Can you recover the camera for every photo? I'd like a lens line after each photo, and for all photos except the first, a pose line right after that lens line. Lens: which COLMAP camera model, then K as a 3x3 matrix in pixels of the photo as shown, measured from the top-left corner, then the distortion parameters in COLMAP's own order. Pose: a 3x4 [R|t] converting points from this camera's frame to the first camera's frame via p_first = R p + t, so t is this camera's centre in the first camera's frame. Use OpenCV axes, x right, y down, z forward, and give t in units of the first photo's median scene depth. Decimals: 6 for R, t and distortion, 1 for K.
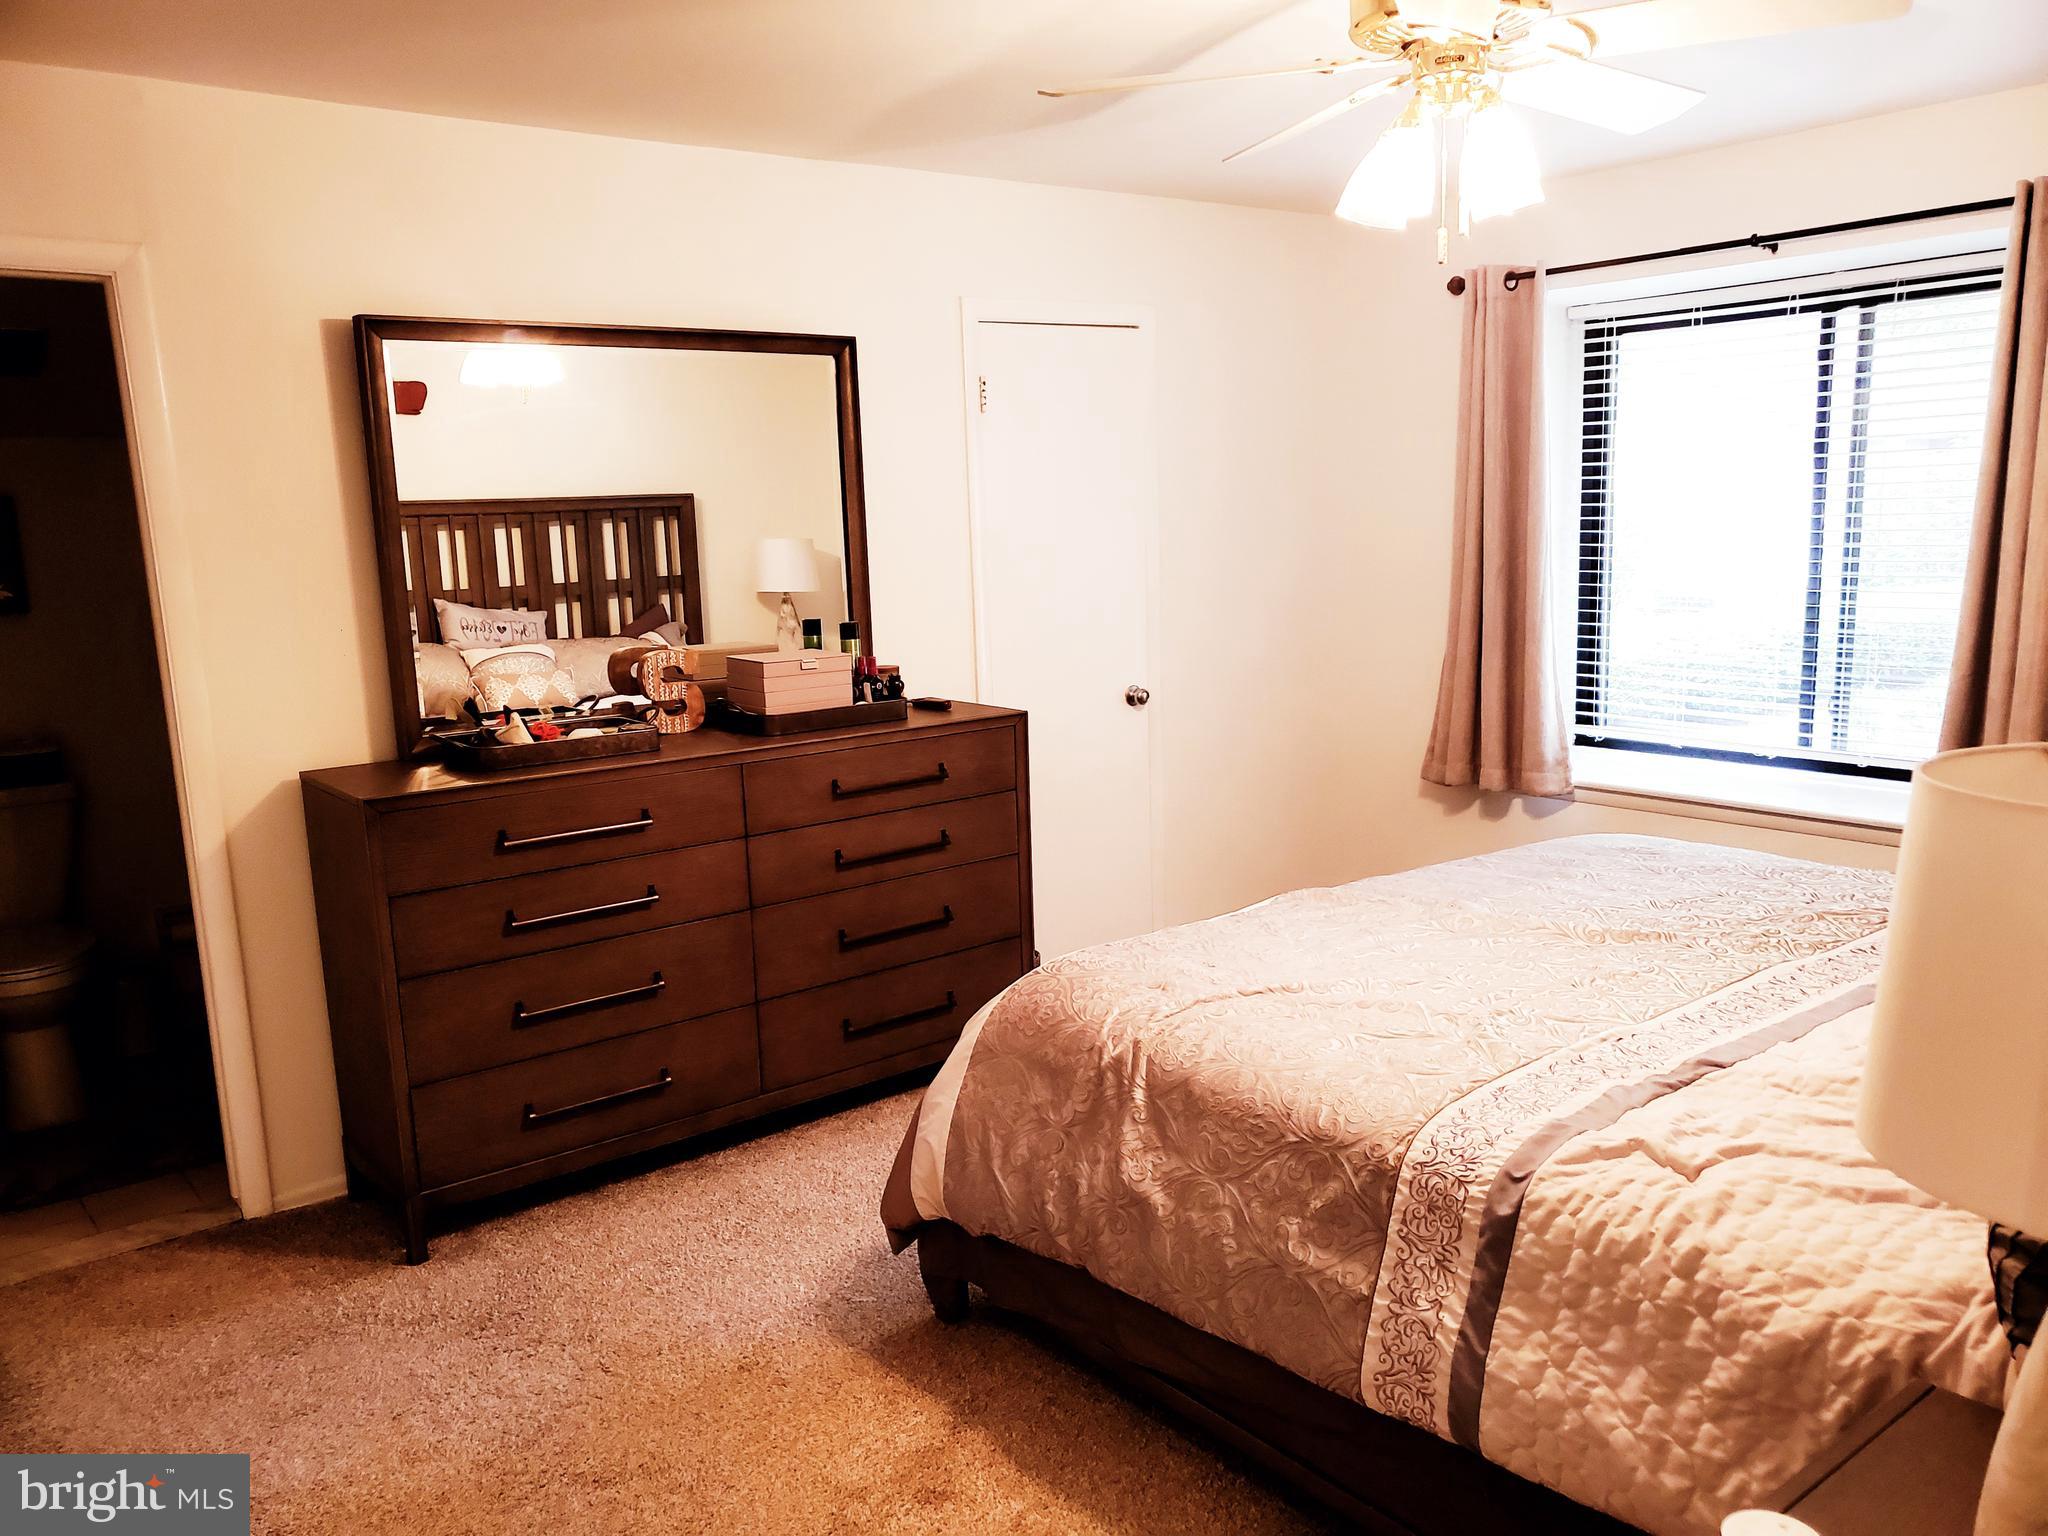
lens RADIAL K [[1580.4, 0, 1019.3], [0, 1580.4, 784.9], [0, 0, 1]] dist [0.007491, 0.001075]
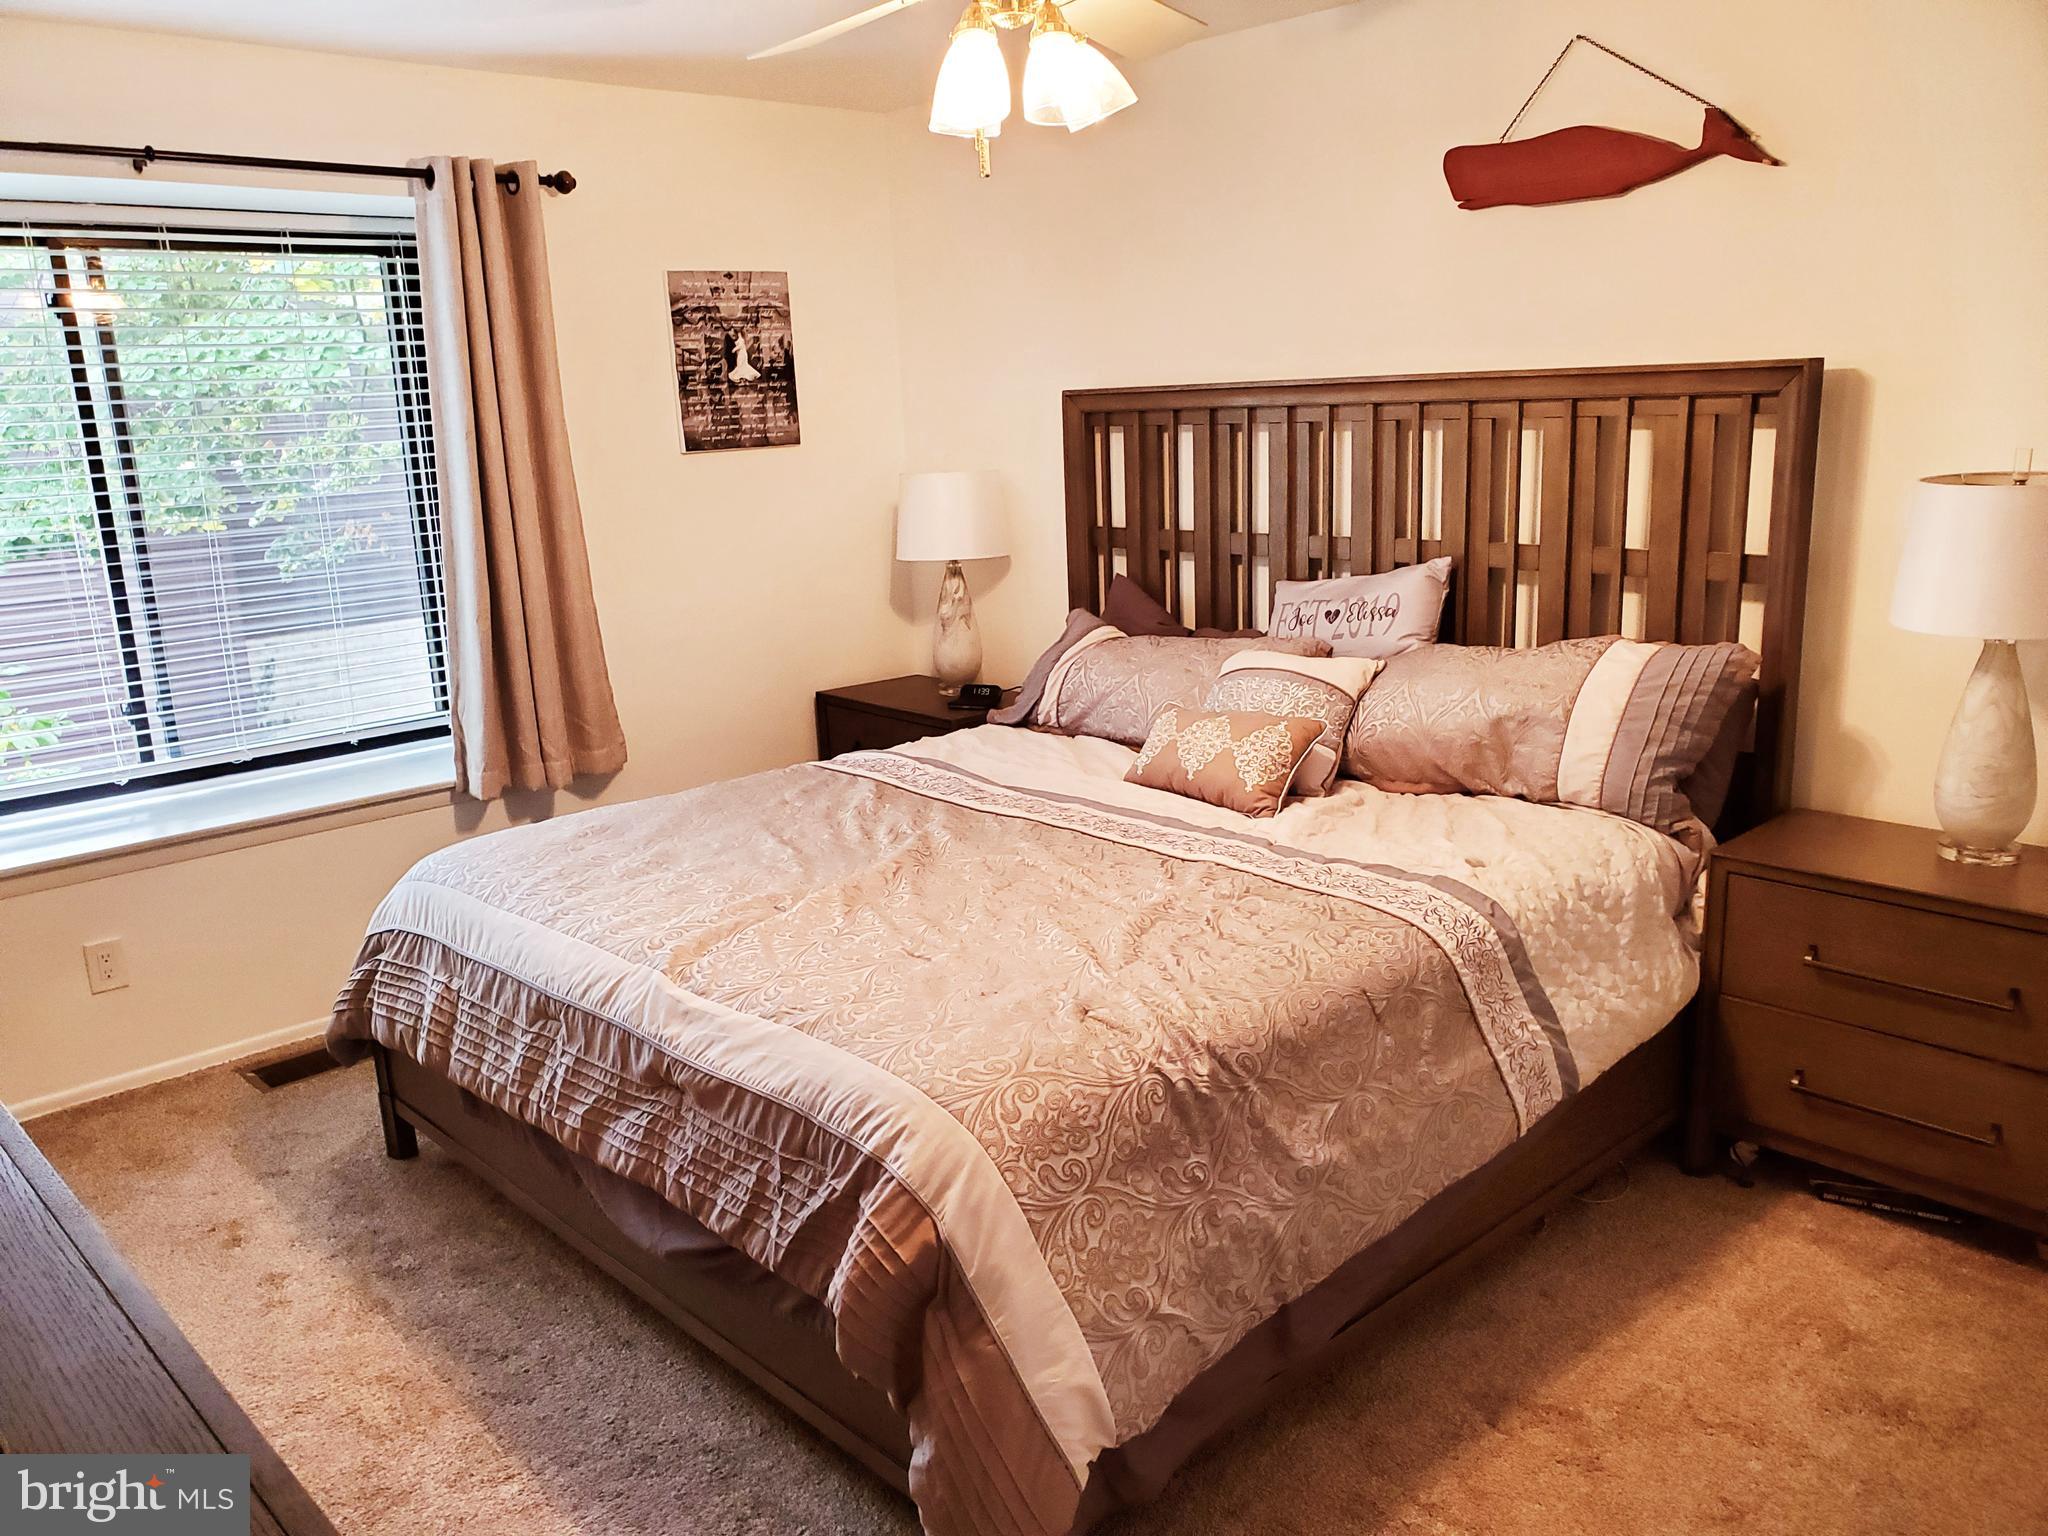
lens RADIAL K [[1601.8, 0, 1019.3], [0, 1601.8, 752.1], [0, 0, 1]] dist [0.030639, -0.034537]
pose [[-0.082911, -0.180585, 0.980059, -0.818087], [0.218422, 0.956239, 0.194674, -0.199785], [-0.972326, 0.230206, -0.039839, 1.203820]]
